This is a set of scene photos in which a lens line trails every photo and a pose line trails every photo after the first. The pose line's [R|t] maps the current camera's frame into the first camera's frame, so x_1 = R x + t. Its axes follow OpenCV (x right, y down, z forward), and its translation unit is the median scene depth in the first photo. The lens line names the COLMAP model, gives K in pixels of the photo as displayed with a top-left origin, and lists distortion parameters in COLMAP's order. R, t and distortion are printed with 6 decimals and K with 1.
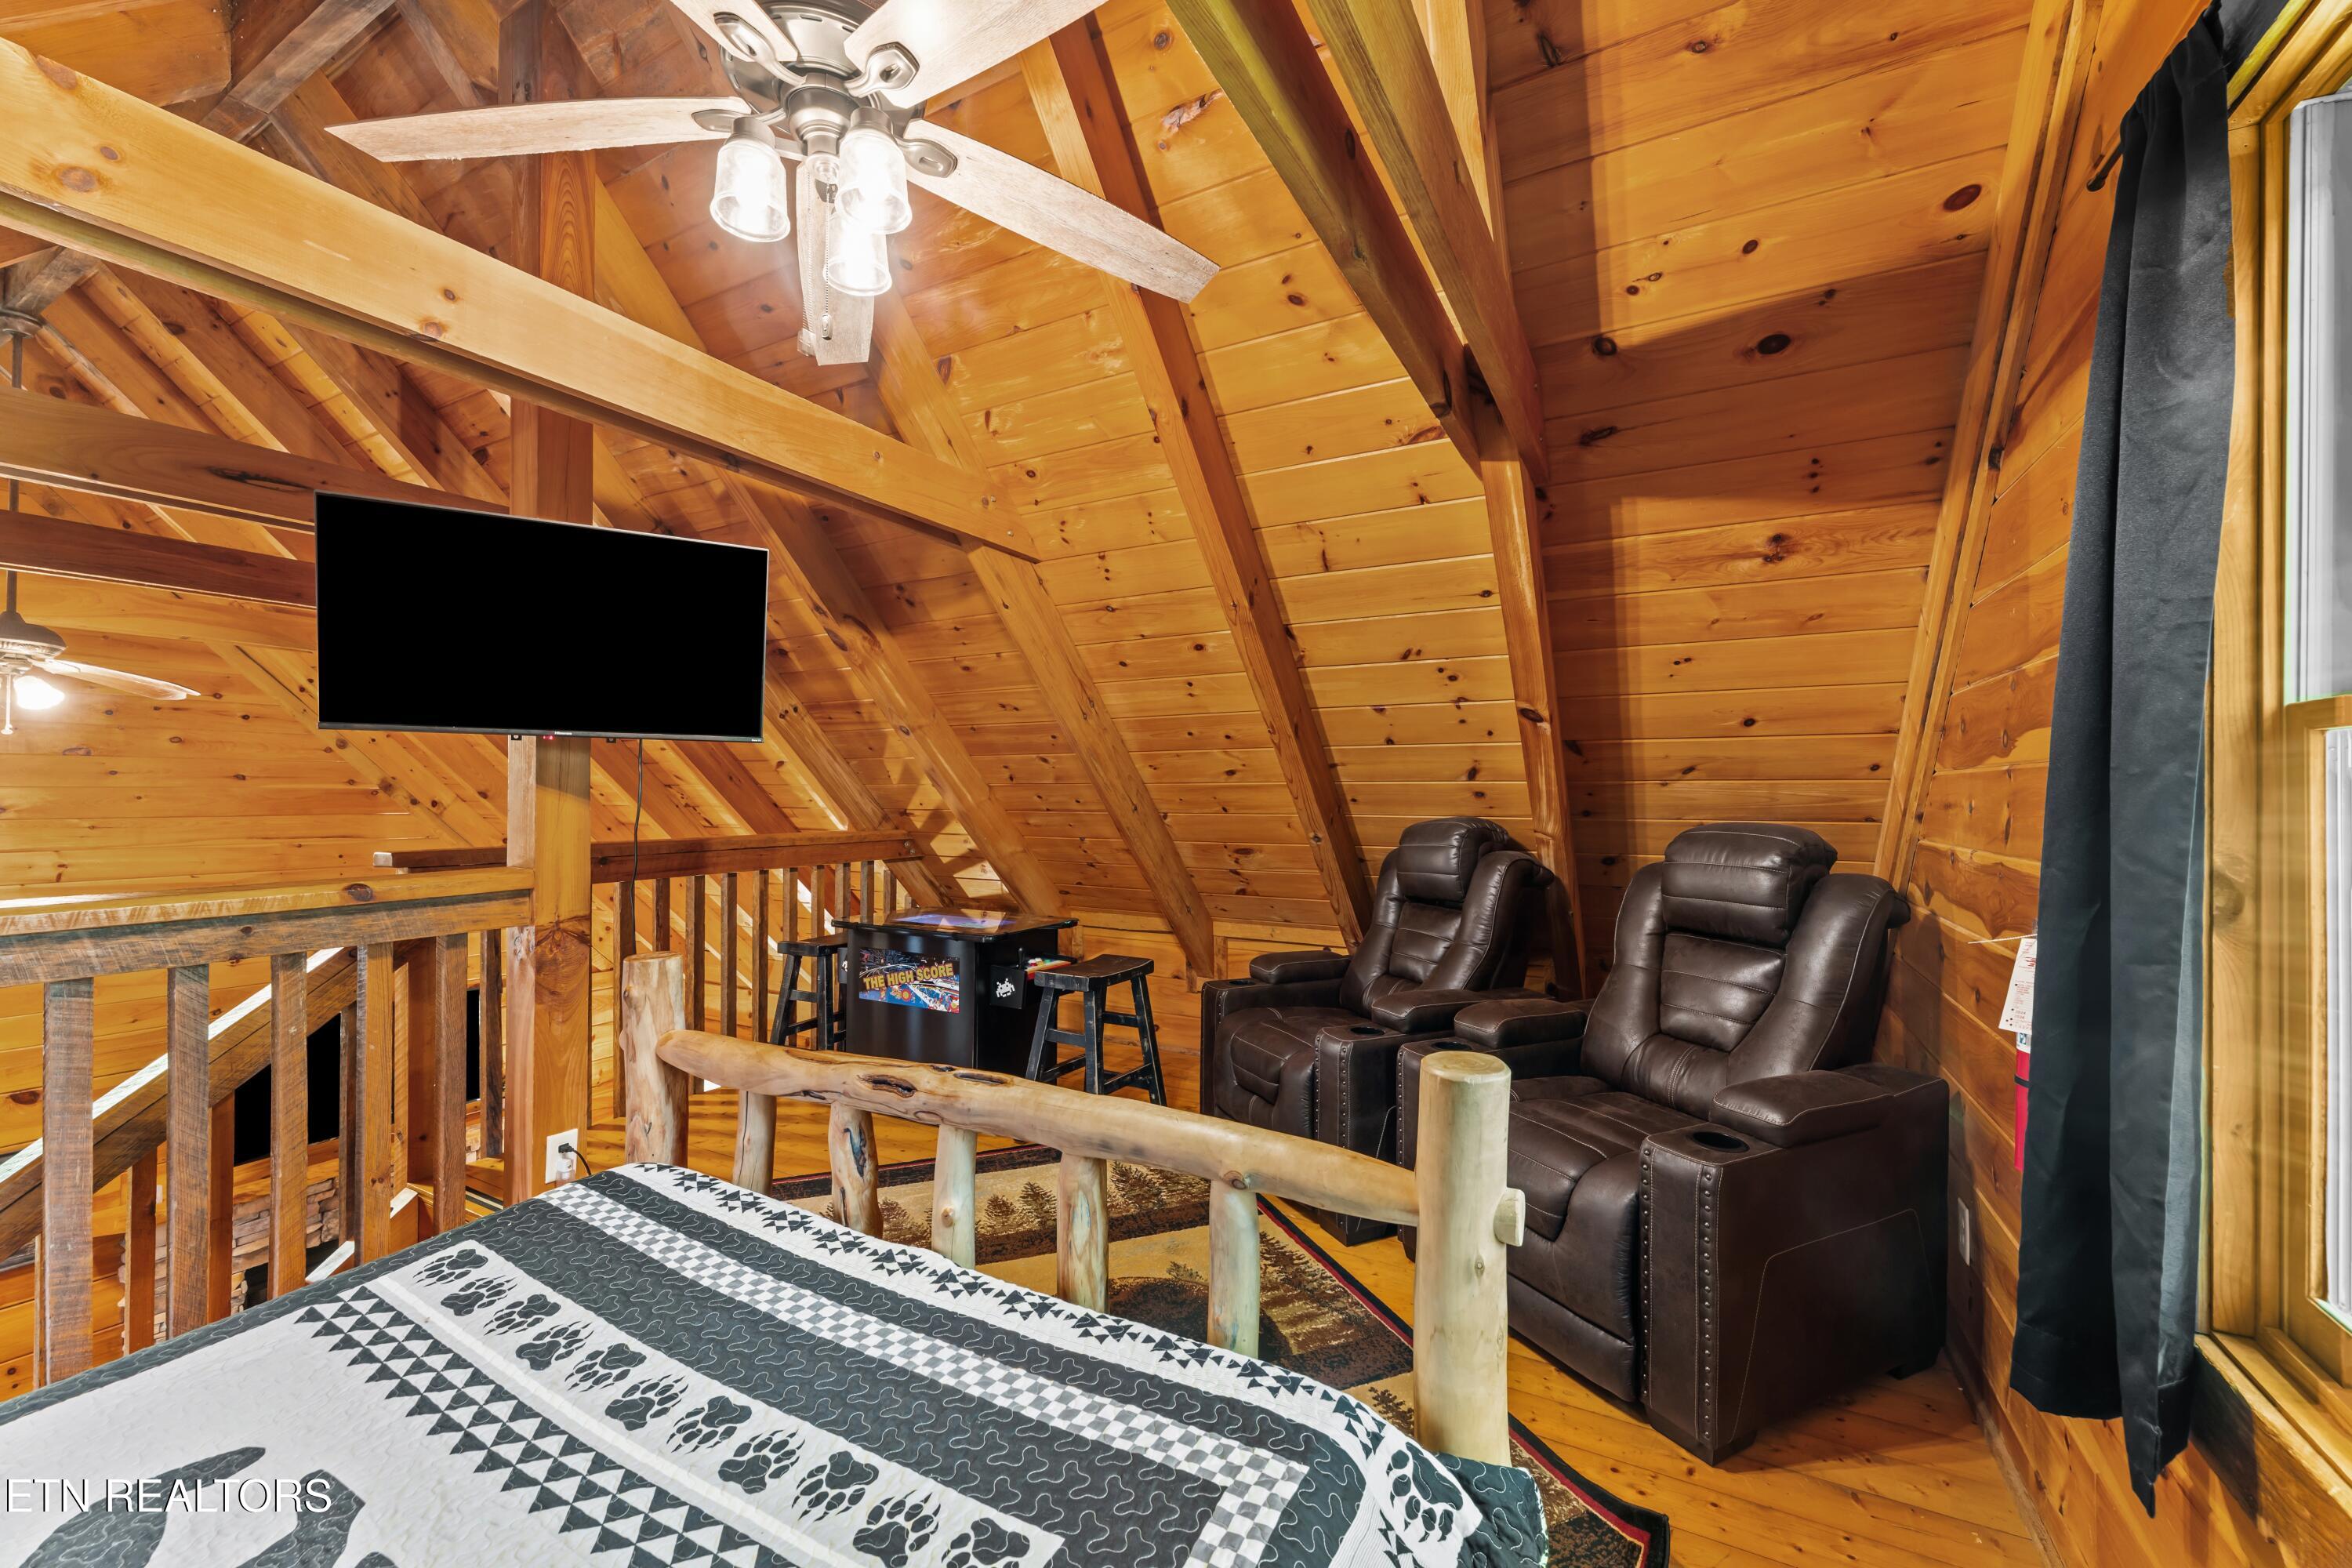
lens RADIAL K [[936.2, 0, 1171.9], [0, 936.2, 785.8], [0, 0, 1]] dist [-0.001085, -0.000290]
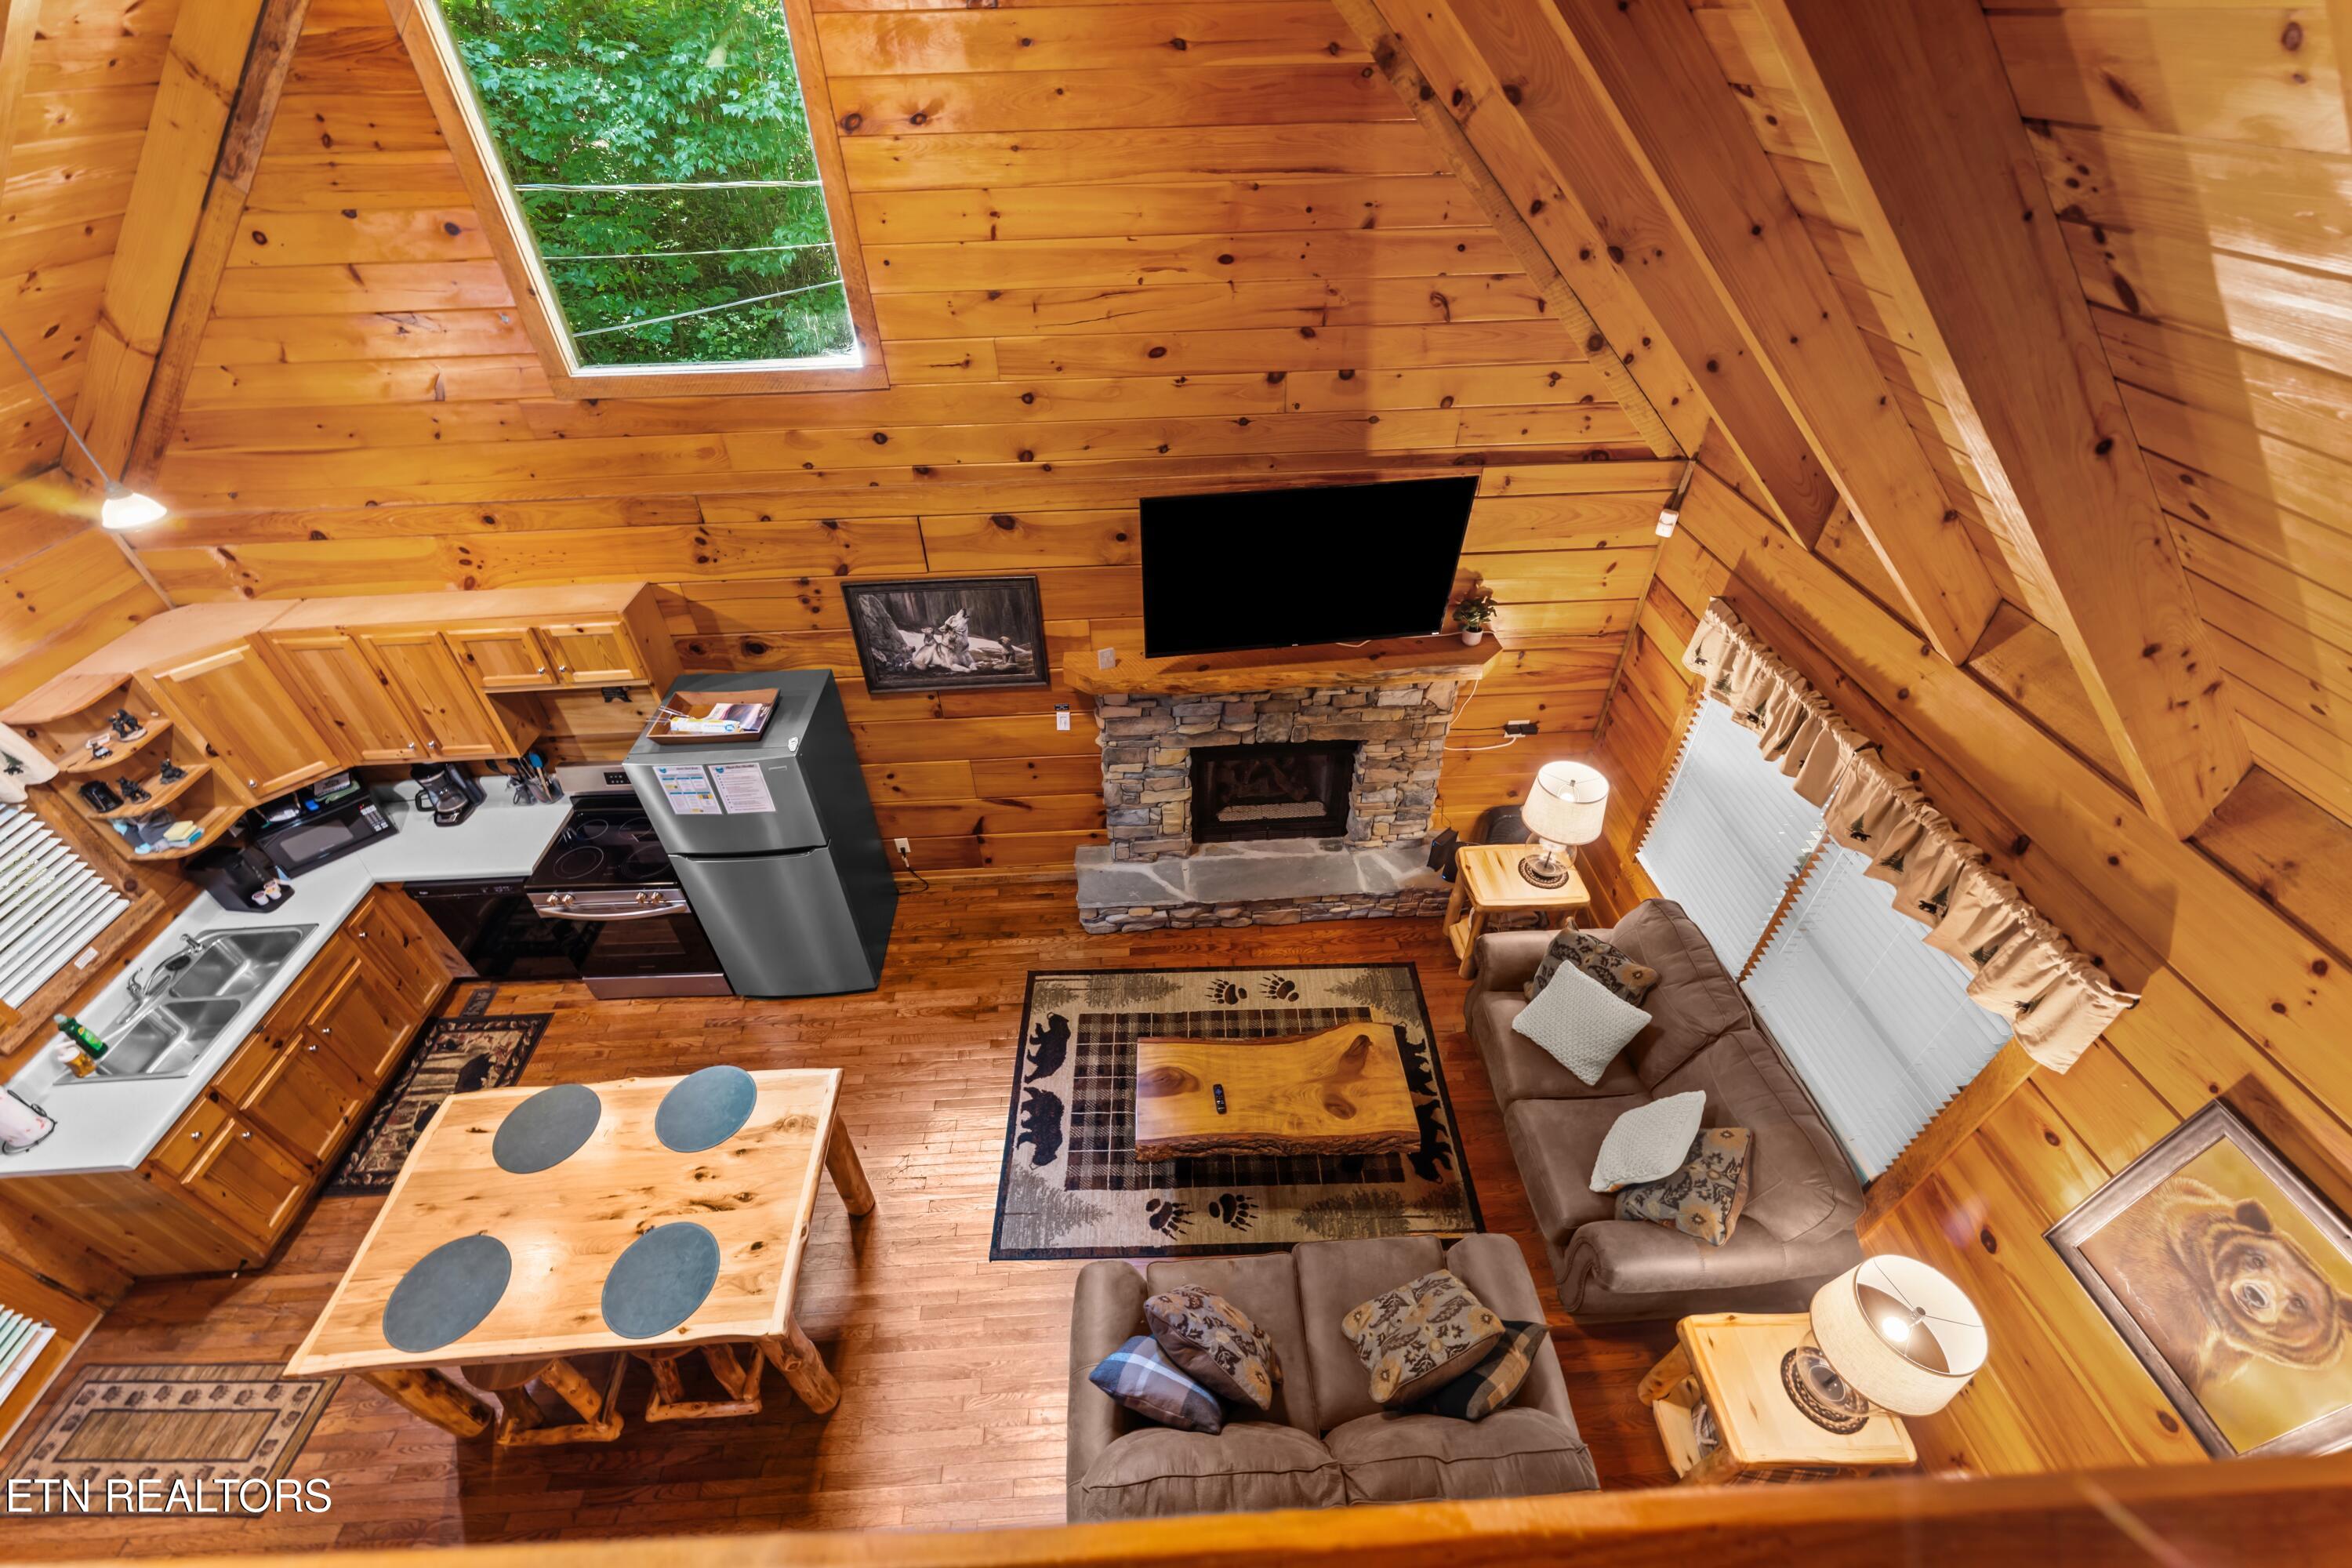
lens RADIAL K [[936.2, 0, 1172.8], [0, 936.2, 785.0], [0, 0, 1]] dist [-0.001085, -0.000290]
pose [[0.526453, 0.528804, -0.665743, -0.355514], [0.026448, 0.772474, 0.634495, -0.020769], [0.849793, -0.351640, 0.392685, 0.575238]]
